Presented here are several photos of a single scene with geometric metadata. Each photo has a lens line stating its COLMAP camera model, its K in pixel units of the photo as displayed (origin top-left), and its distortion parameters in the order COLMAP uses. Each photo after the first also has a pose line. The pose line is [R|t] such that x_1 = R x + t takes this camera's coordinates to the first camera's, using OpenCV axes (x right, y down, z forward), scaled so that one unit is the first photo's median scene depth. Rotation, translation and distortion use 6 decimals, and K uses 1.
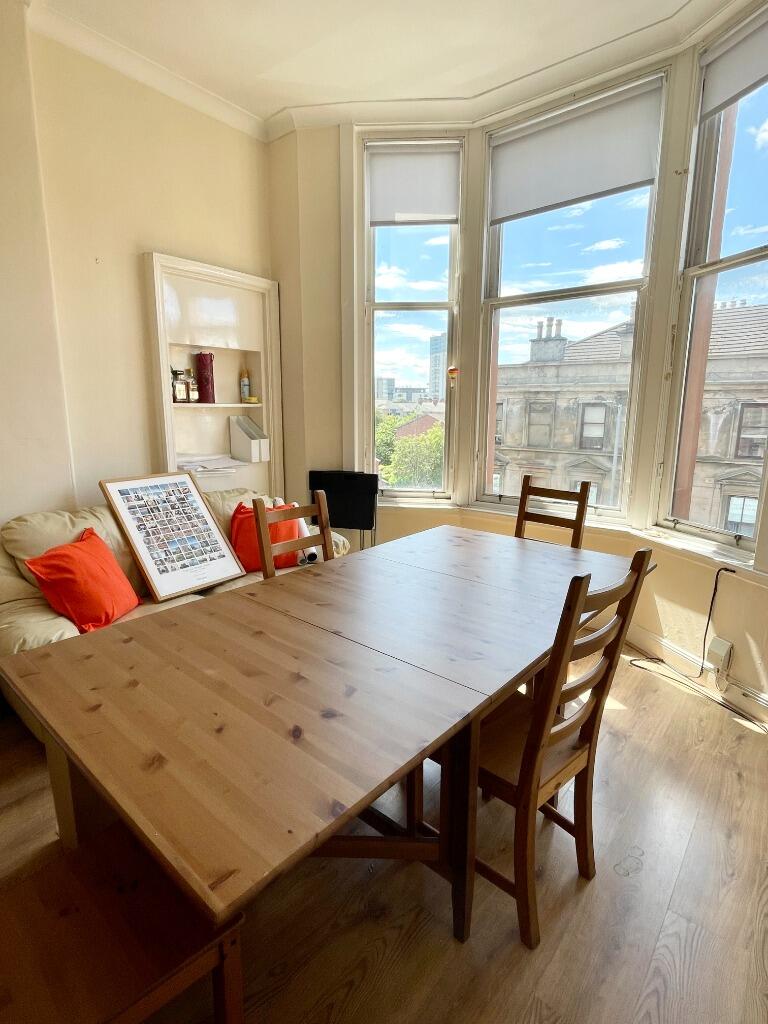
lens RADIAL K [[525.8, 0, 384.0], [0, 525.8, 512.0], [0, 0, 1]] dist [-0.003547, 0.000977]
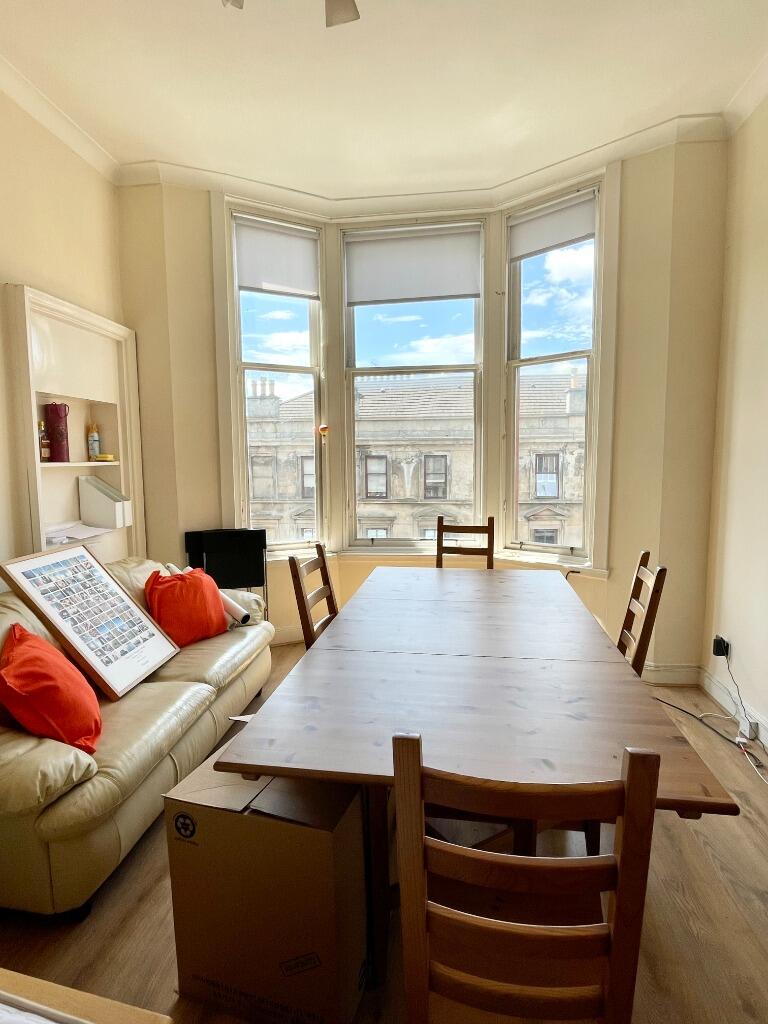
lens RADIAL K [[525.8, 0, 384.0], [0, 525.8, 512.0], [0, 0, 1]] dist [-0.003547, 0.000977]
pose [[0.845910, -0.066596, 0.529151, -0.371101], [0.118942, 0.990741, -0.065455, -0.012727], [-0.519893, 0.118307, 0.845999, 0.035221]]
